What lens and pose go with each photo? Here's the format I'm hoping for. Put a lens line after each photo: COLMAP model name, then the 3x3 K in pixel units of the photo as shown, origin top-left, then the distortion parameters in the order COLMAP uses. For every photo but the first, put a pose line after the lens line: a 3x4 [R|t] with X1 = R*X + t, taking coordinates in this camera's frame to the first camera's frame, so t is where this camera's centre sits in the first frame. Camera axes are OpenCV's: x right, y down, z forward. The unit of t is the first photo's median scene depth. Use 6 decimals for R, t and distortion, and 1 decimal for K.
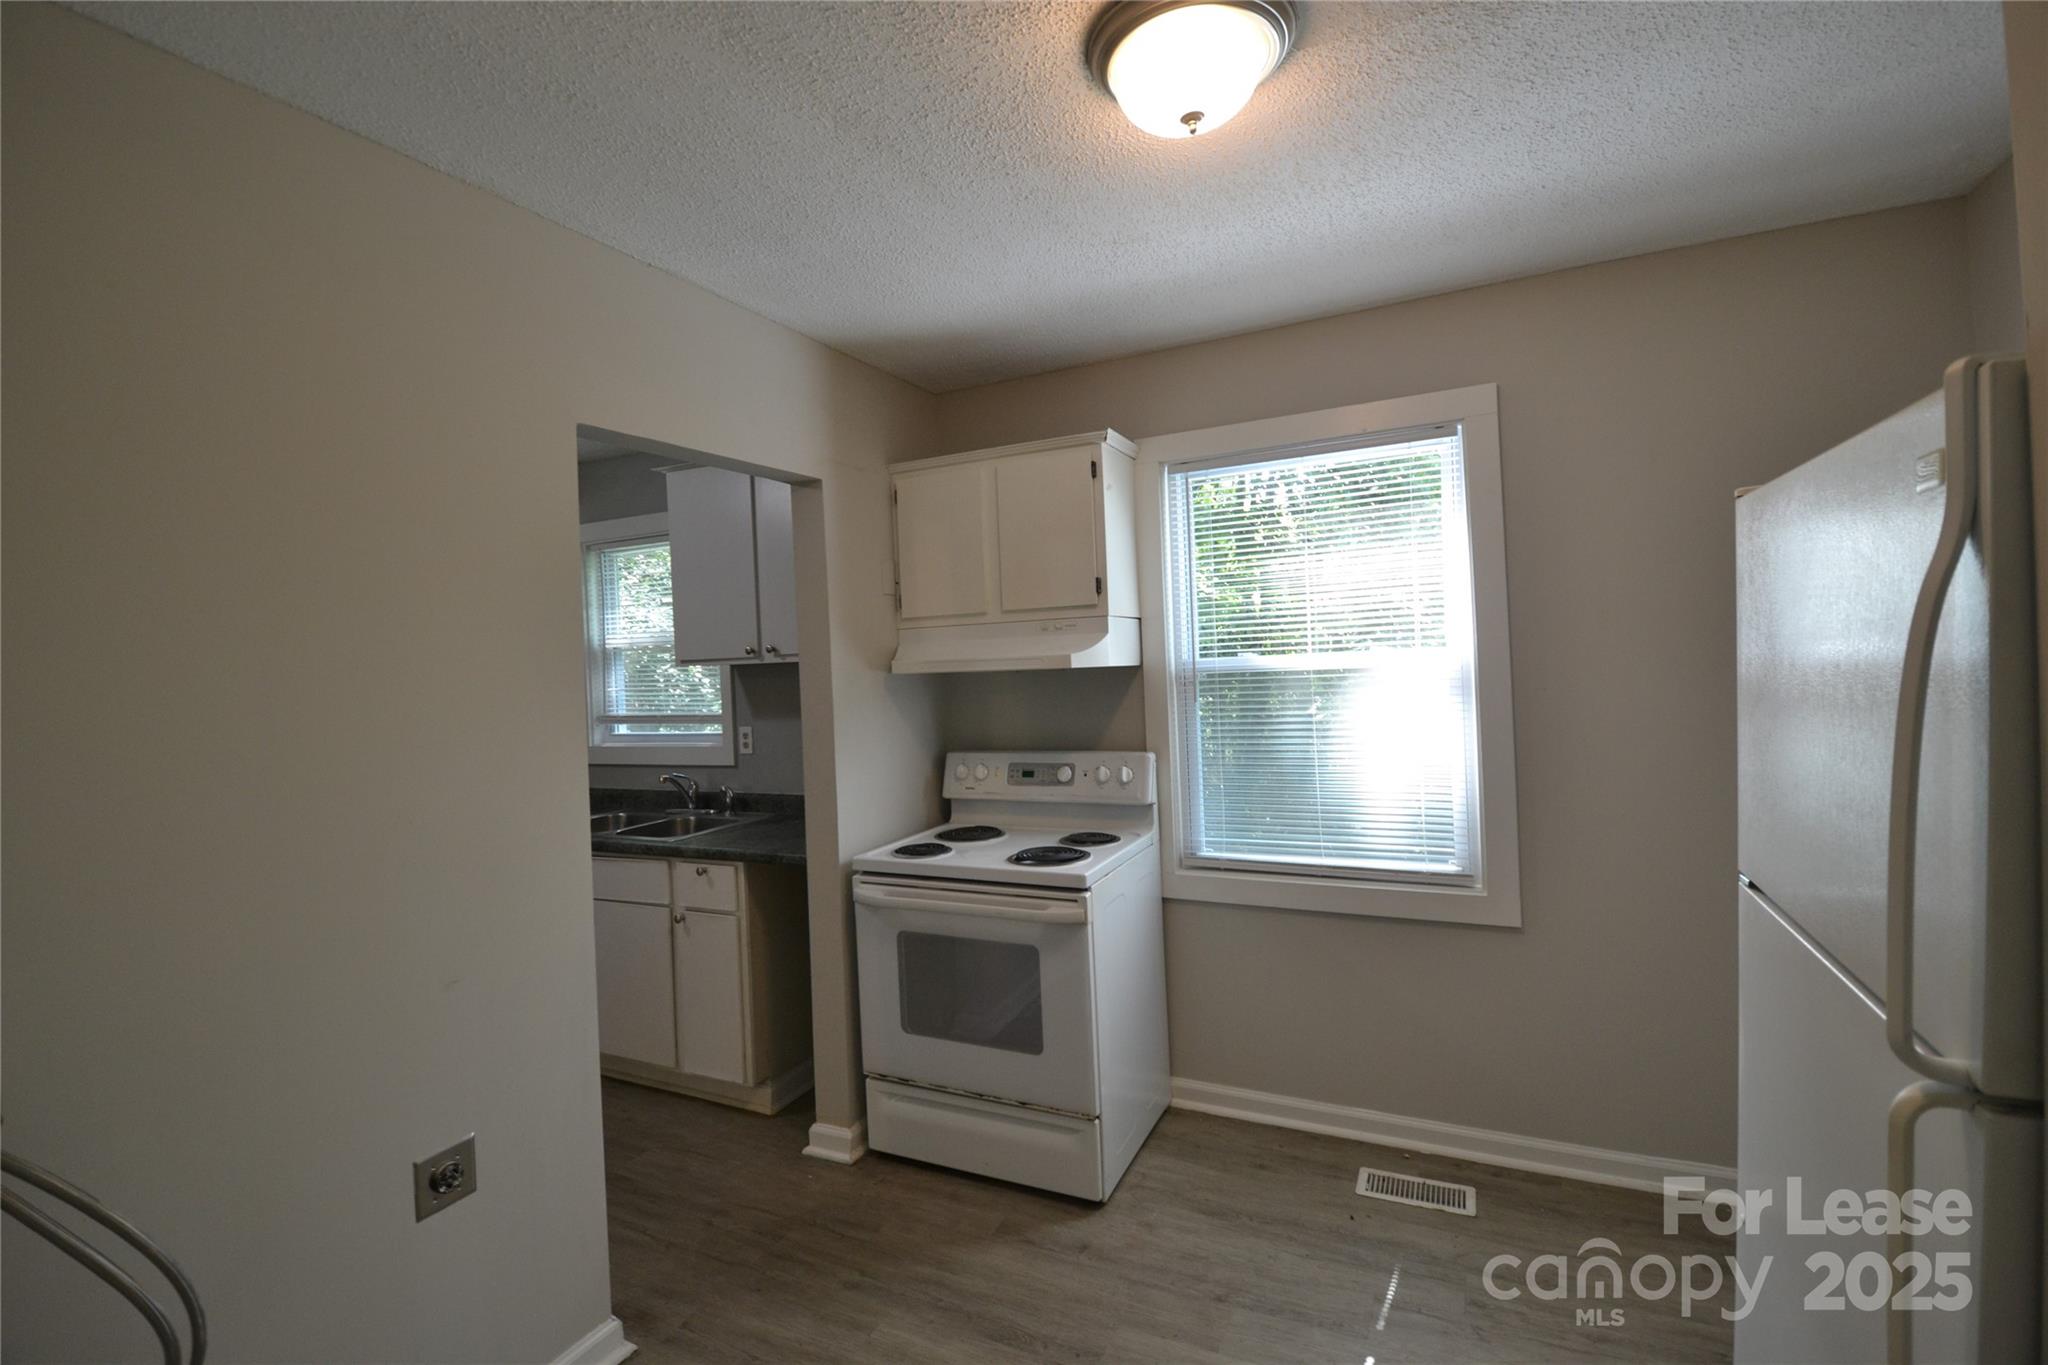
lens RADIAL K [[925.8, 0, 1034.7], [0, 925.8, 677.9], [0, 0, 1]] dist [0.001772, -0.005633]
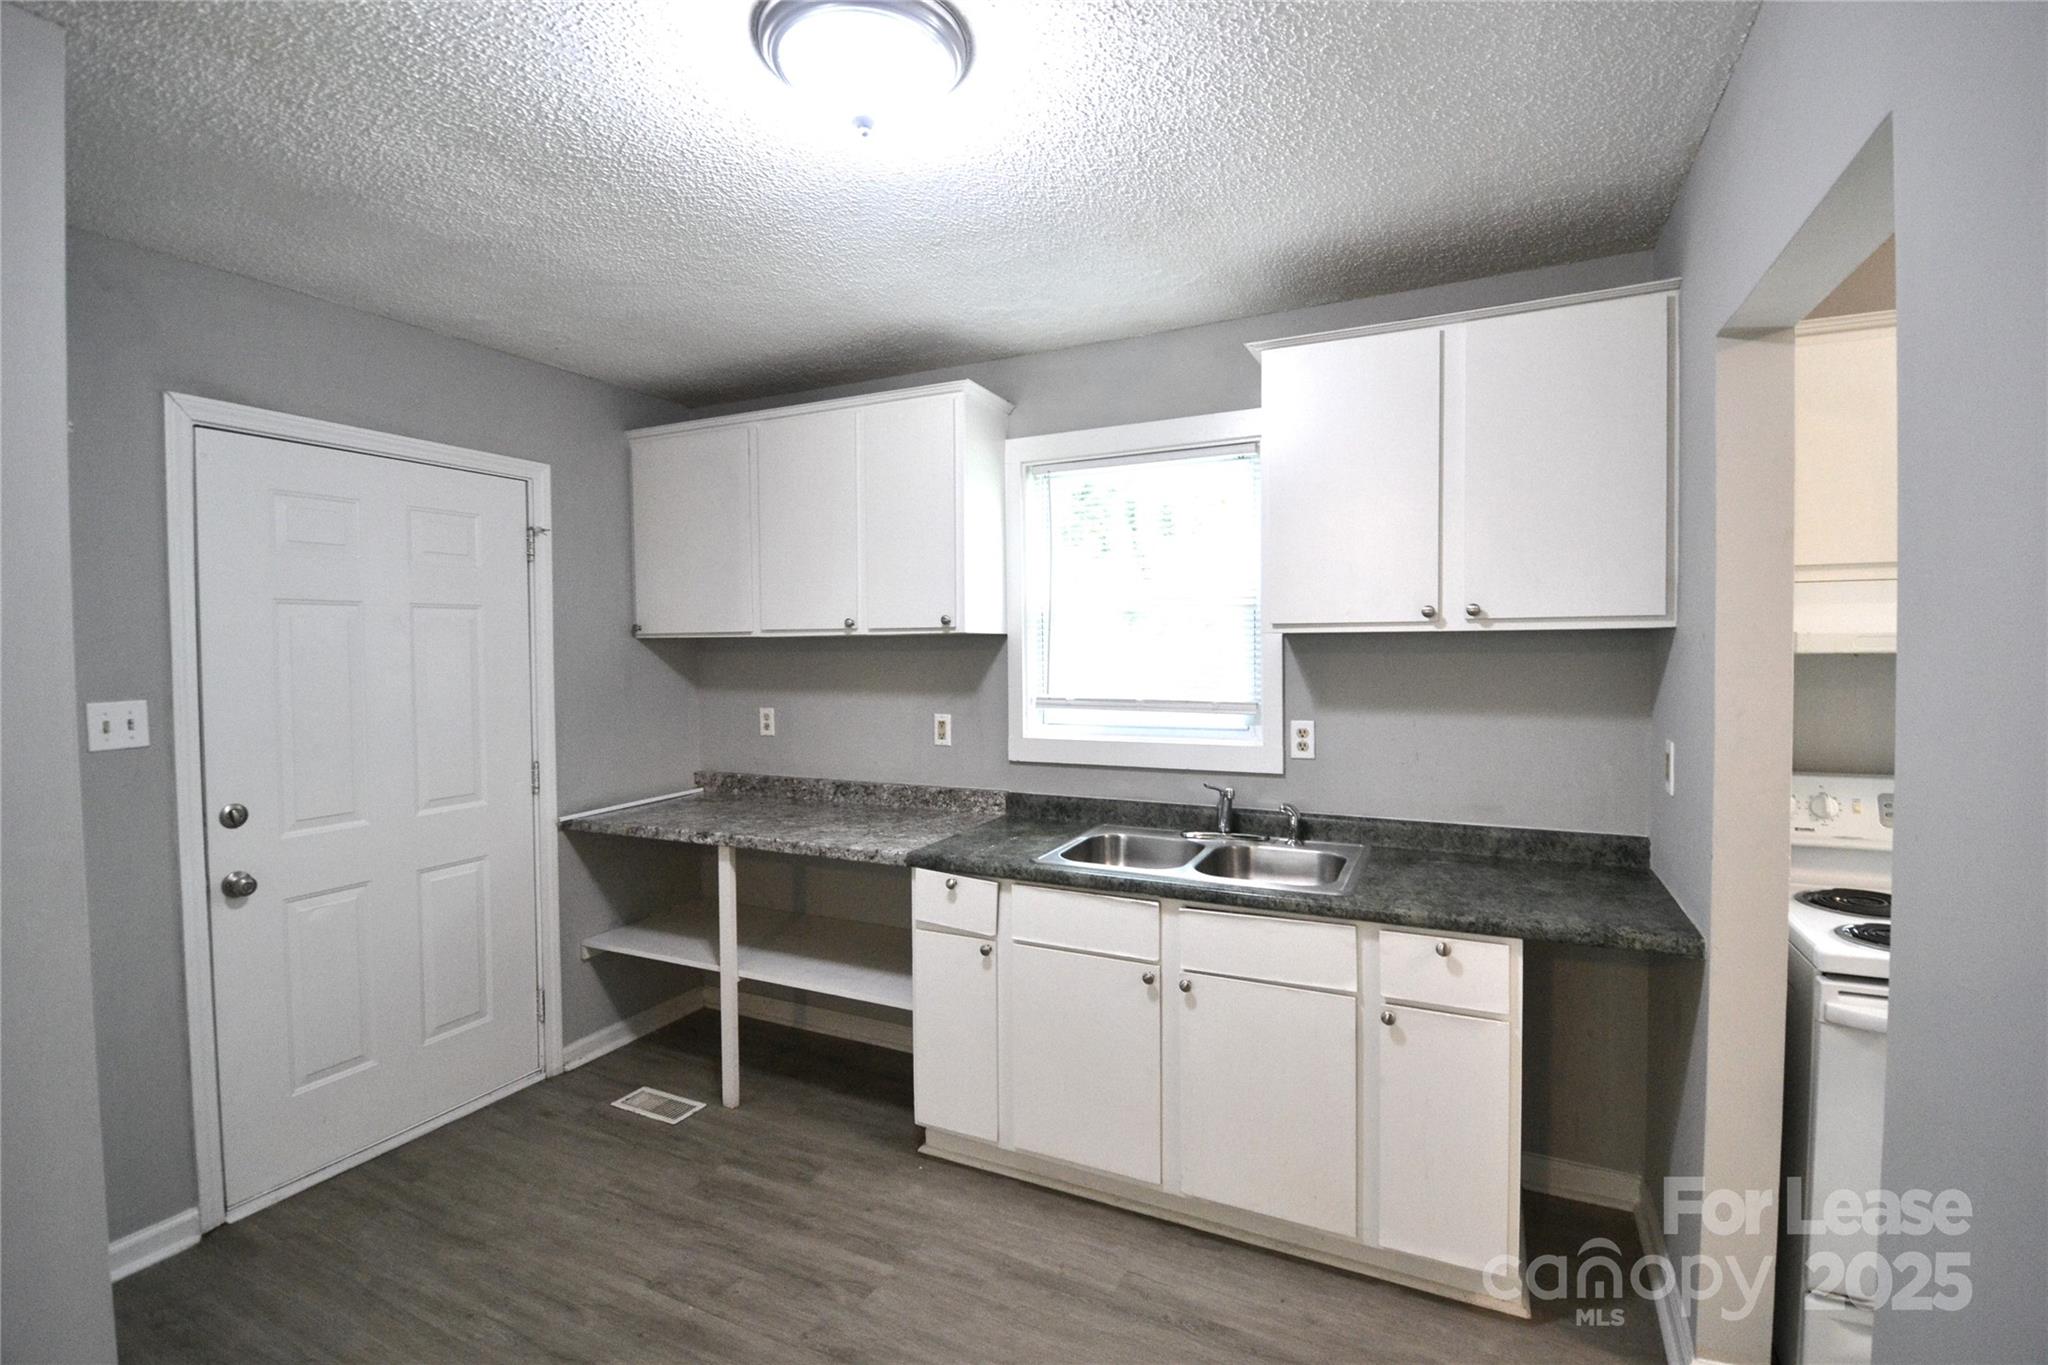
lens RADIAL K [[925.8, 0, 1013.5], [0, 925.8, 673.4], [0, 0, 1]] dist [0.001772, -0.005633]
pose [[0.999452, 0.025954, 0.020555, -0.658310], [-0.026299, 0.999515, 0.016700, 0.012435], [-0.020111, -0.017231, 0.999649, 0.350035]]
